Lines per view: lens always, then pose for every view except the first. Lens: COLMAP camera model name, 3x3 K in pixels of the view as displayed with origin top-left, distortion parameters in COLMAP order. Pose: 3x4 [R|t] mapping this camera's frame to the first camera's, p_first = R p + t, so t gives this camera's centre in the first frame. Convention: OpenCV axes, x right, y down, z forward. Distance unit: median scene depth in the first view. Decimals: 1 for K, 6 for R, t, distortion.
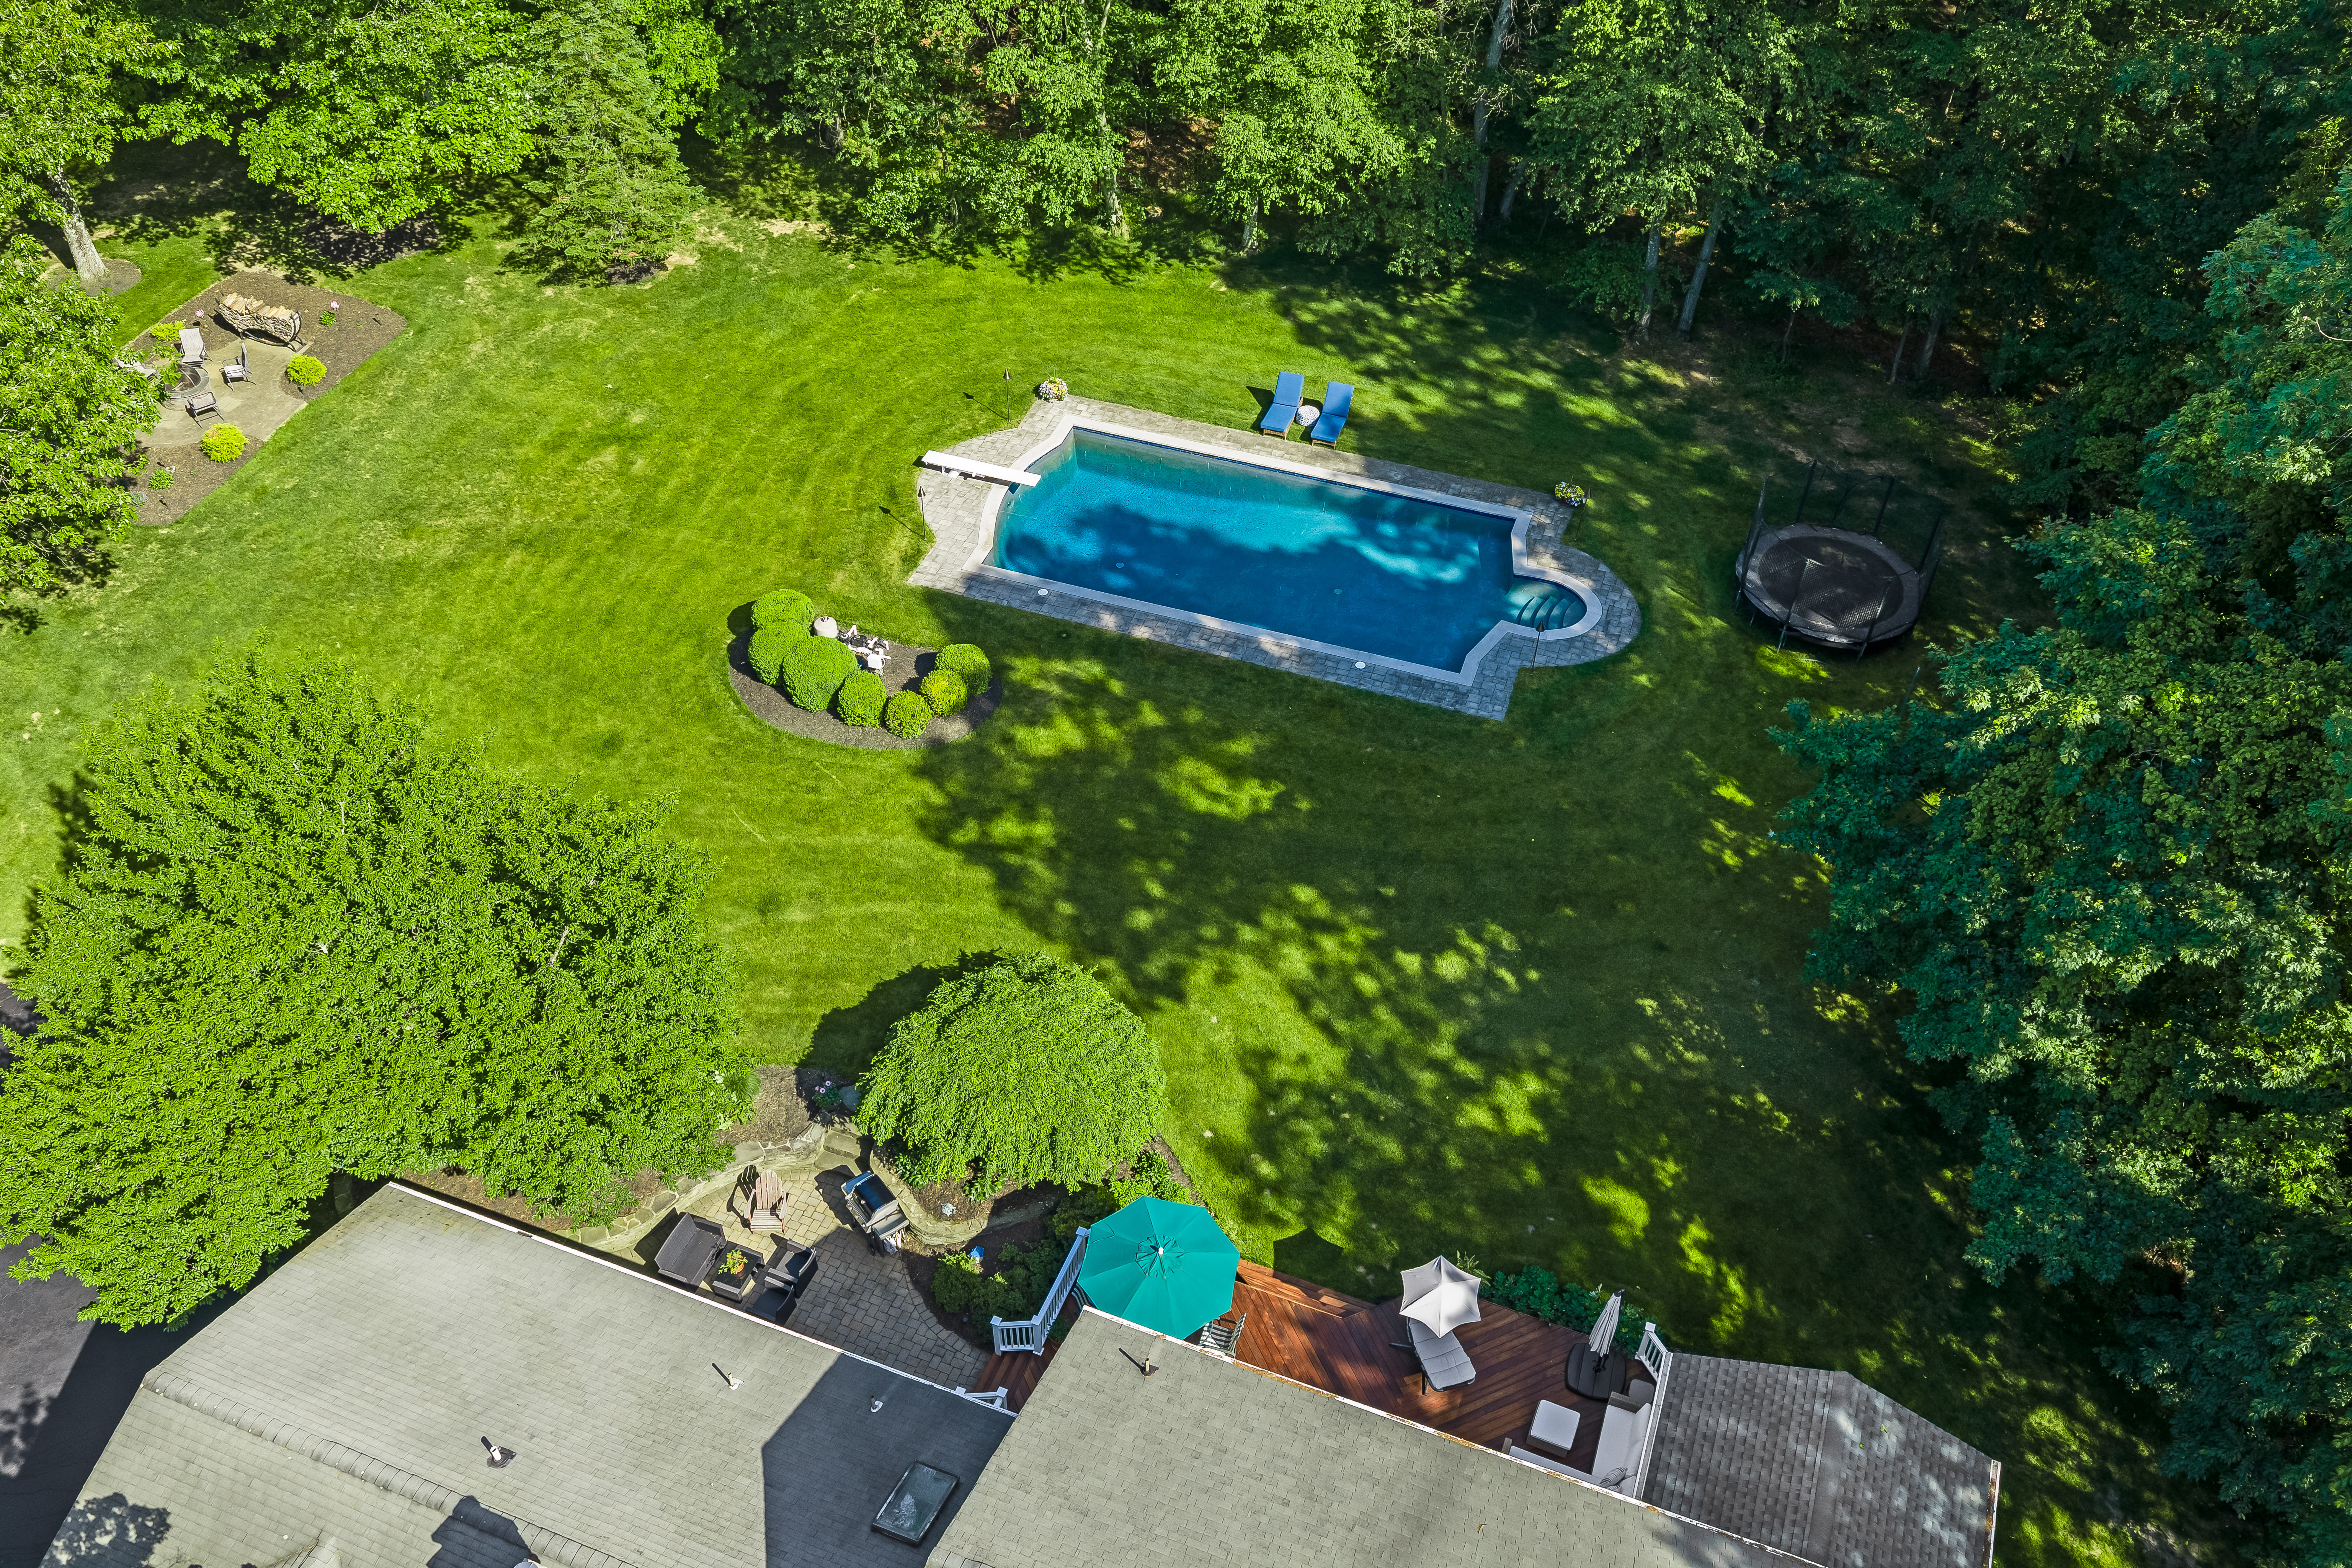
lens RADIAL K [[1951.1, 0, 1184.8], [0, 1951.1, 786.4], [0, 0, 1]] dist [0.005609, -0.018494]
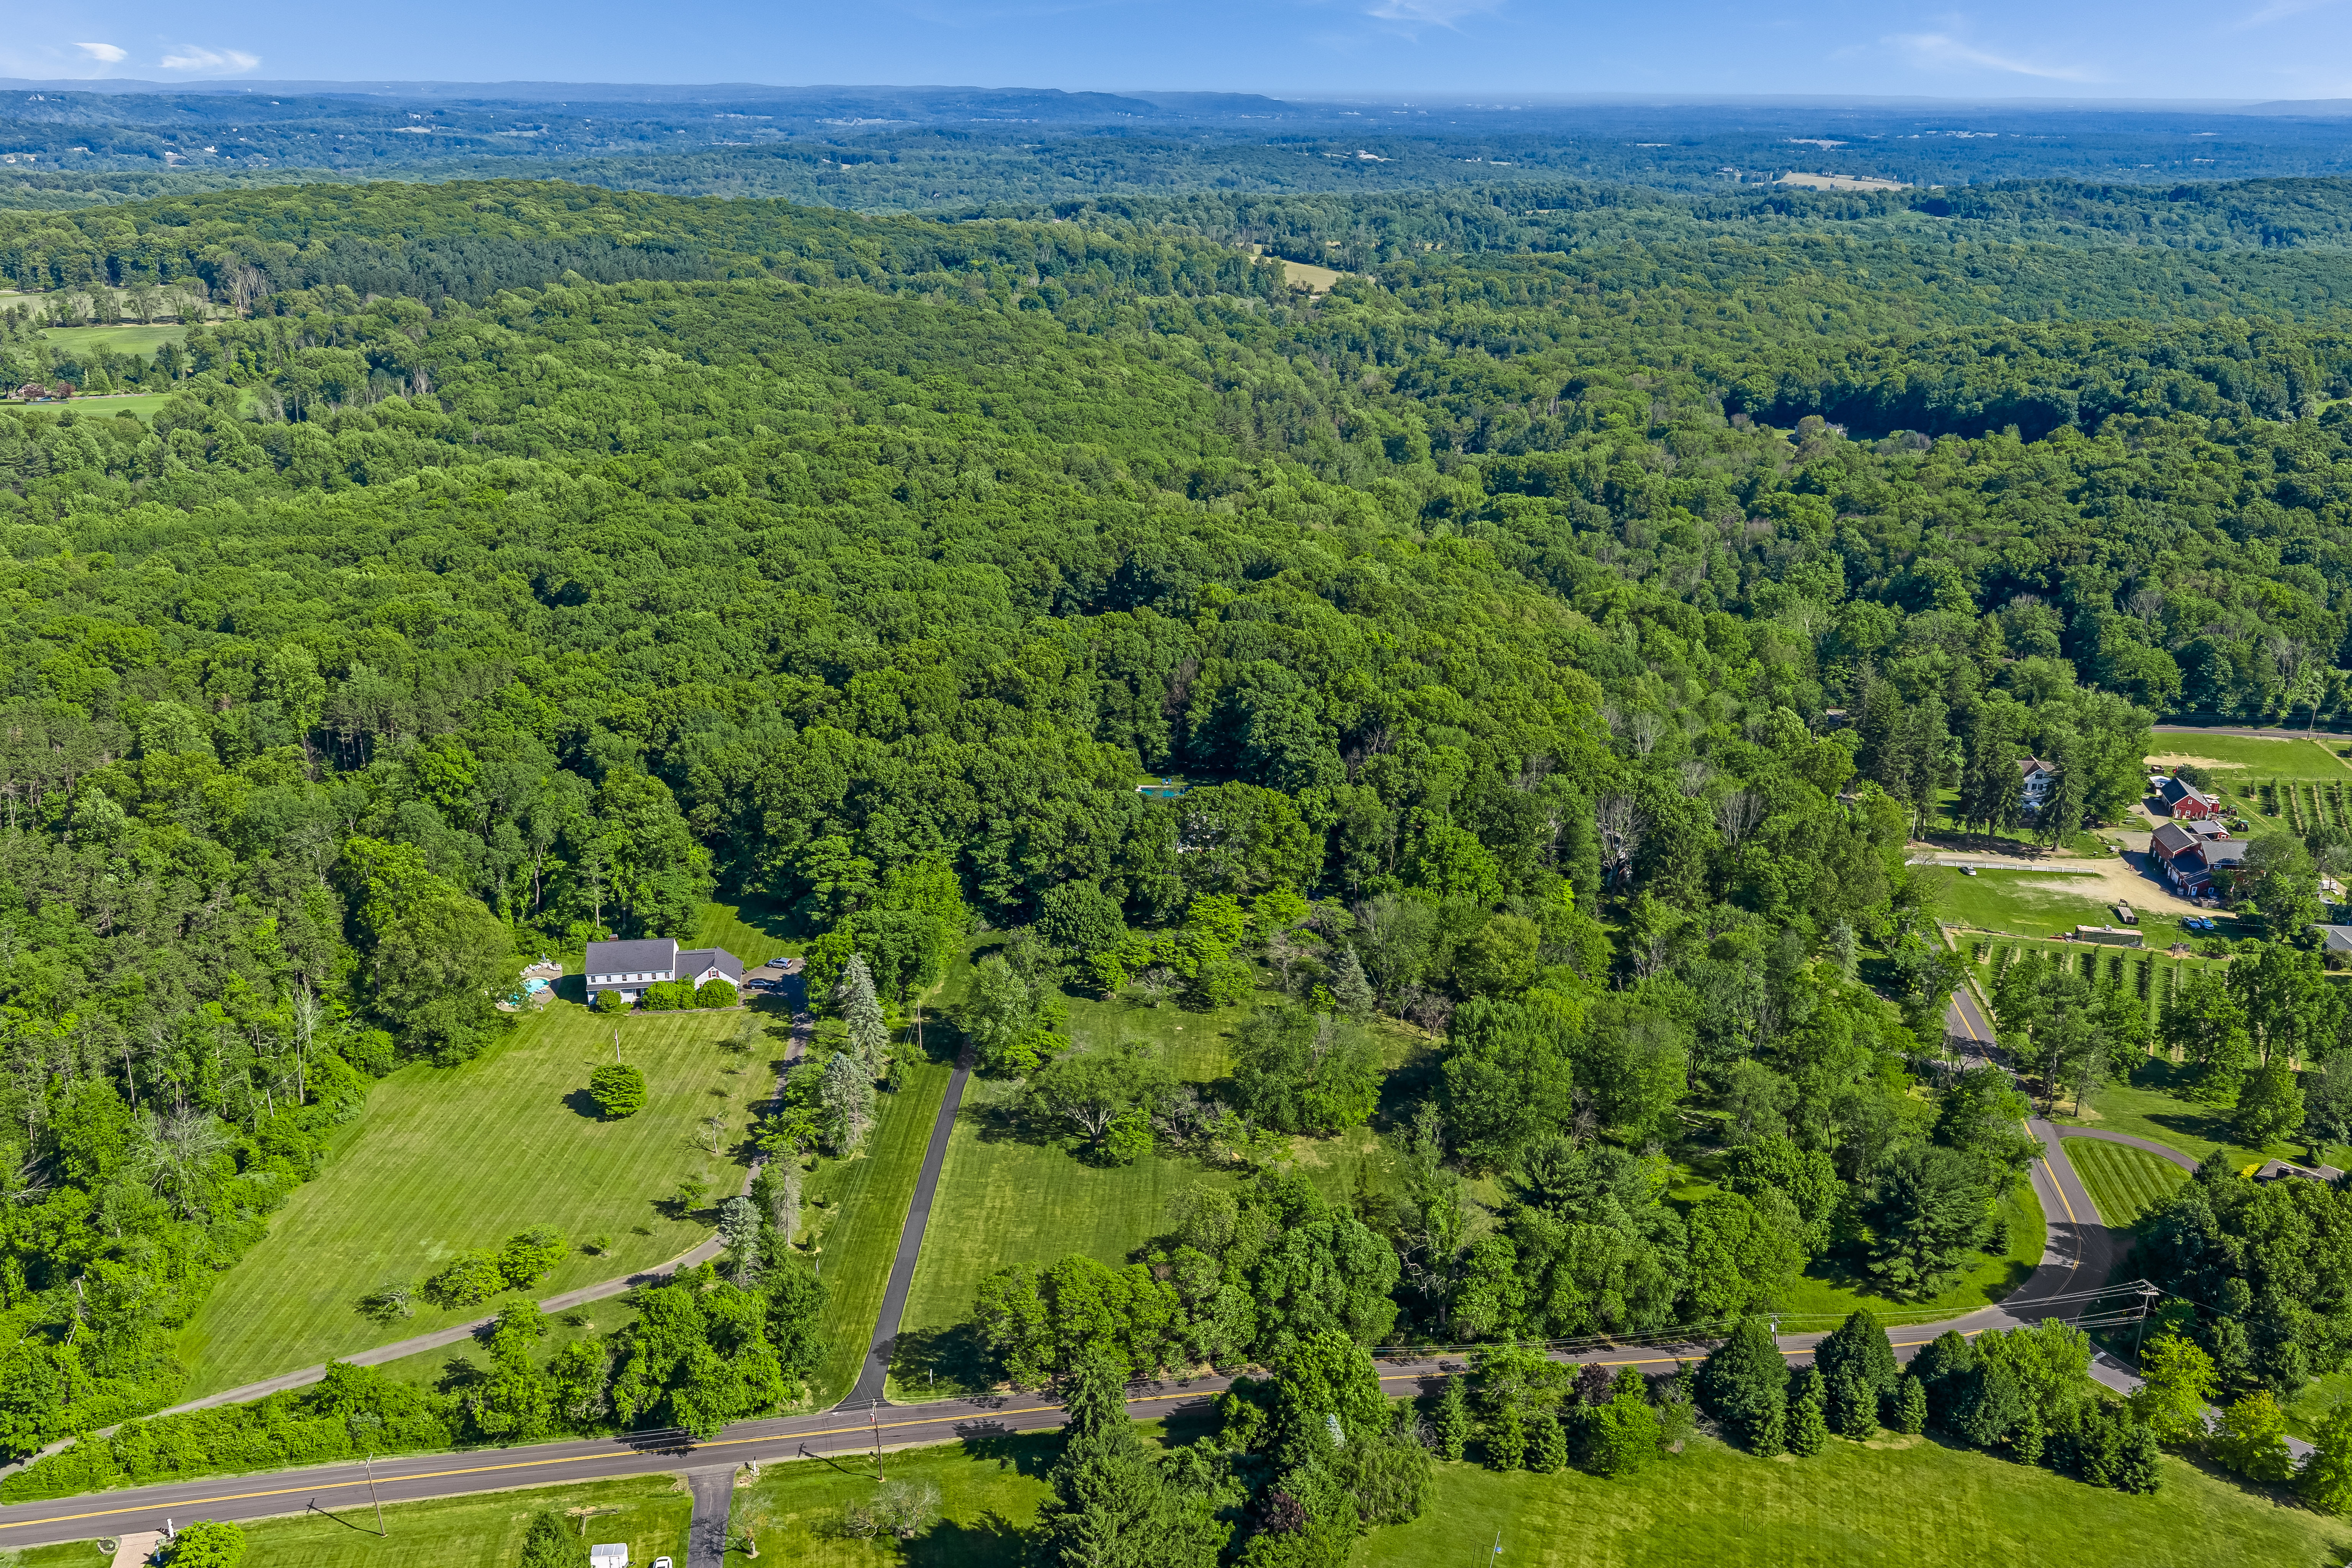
lens RADIAL K [[1951.1, 0, 1174.9], [0, 1951.1, 792.9], [0, 0, 1]] dist [0.005609, -0.018494]
pose [[0.948974, -0.121445, 0.291031, -2.450075], [0.228901, 0.900063, -0.370799, 3.084872], [-0.216914, 0.418496, 0.881935, -6.645152]]
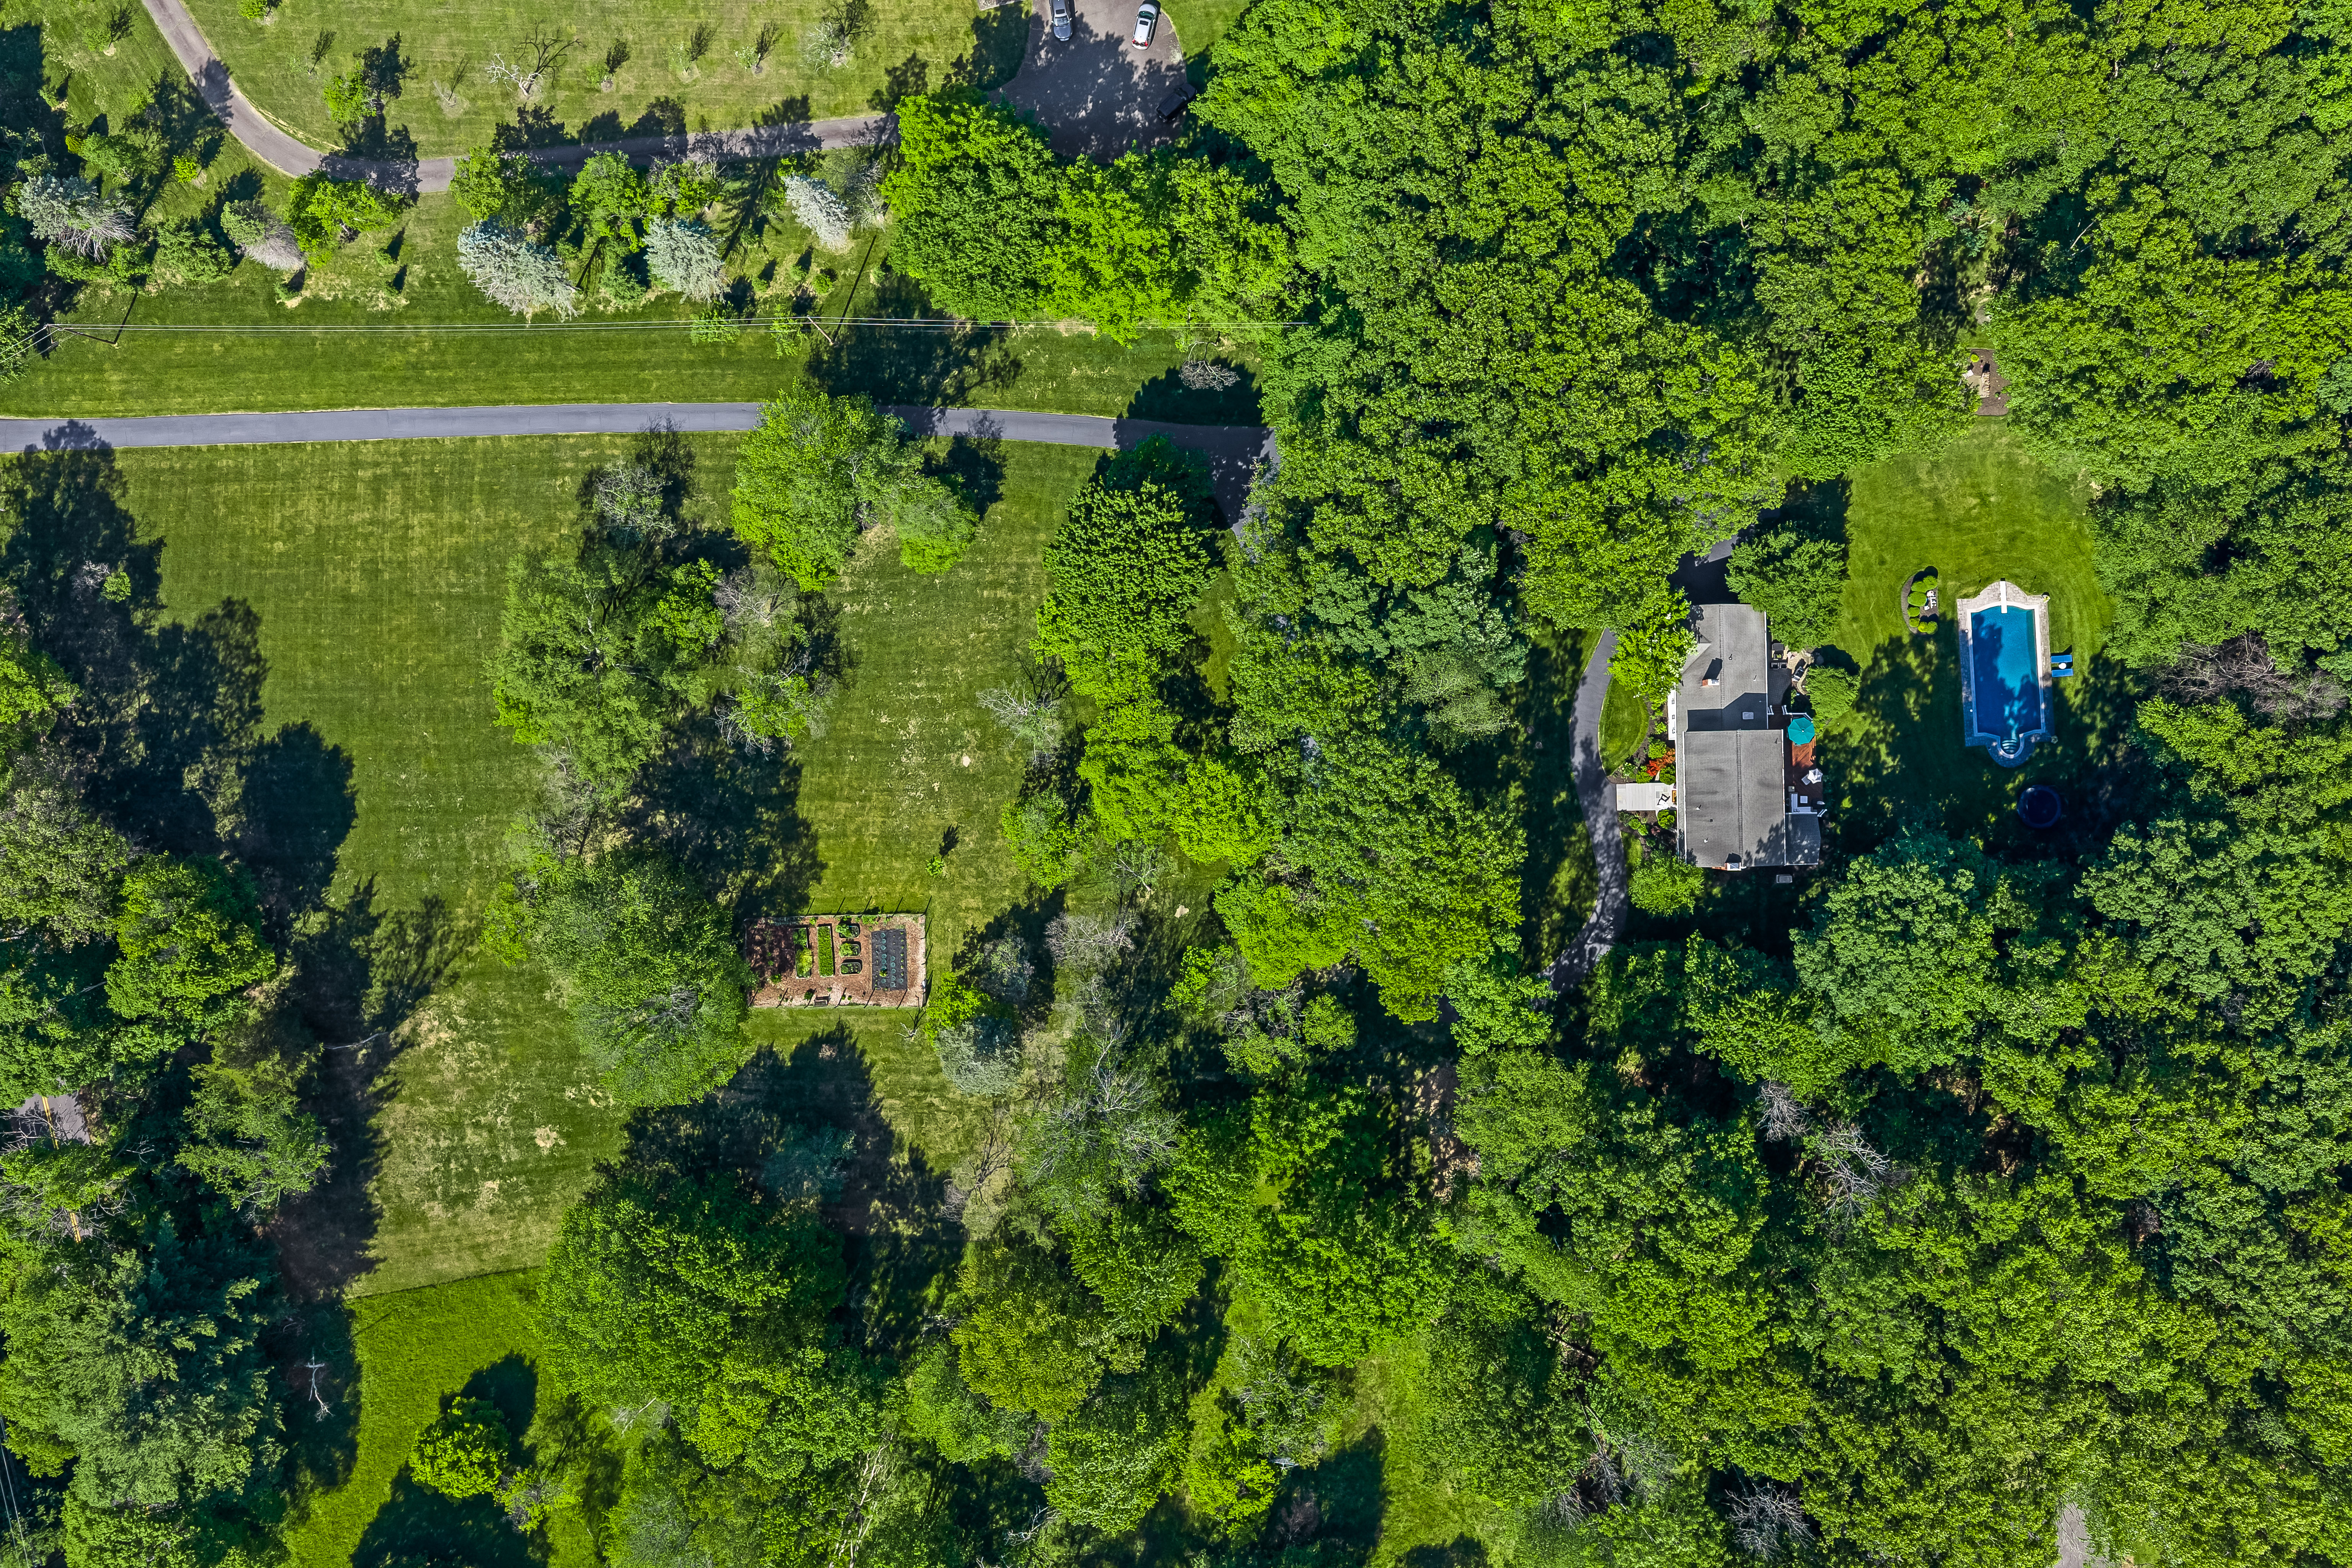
lens RADIAL K [[1951.1, 0, 1164.7], [0, 1951.1, 787.4], [0, 0, 1]] dist [0.005609, -0.018494]
pose [[0.373836, 0.927339, -0.016968, -0.308770], [-0.642741, 0.272209, 0.716091, -1.753072], [0.668678, -0.256795, 0.697801, -2.898665]]
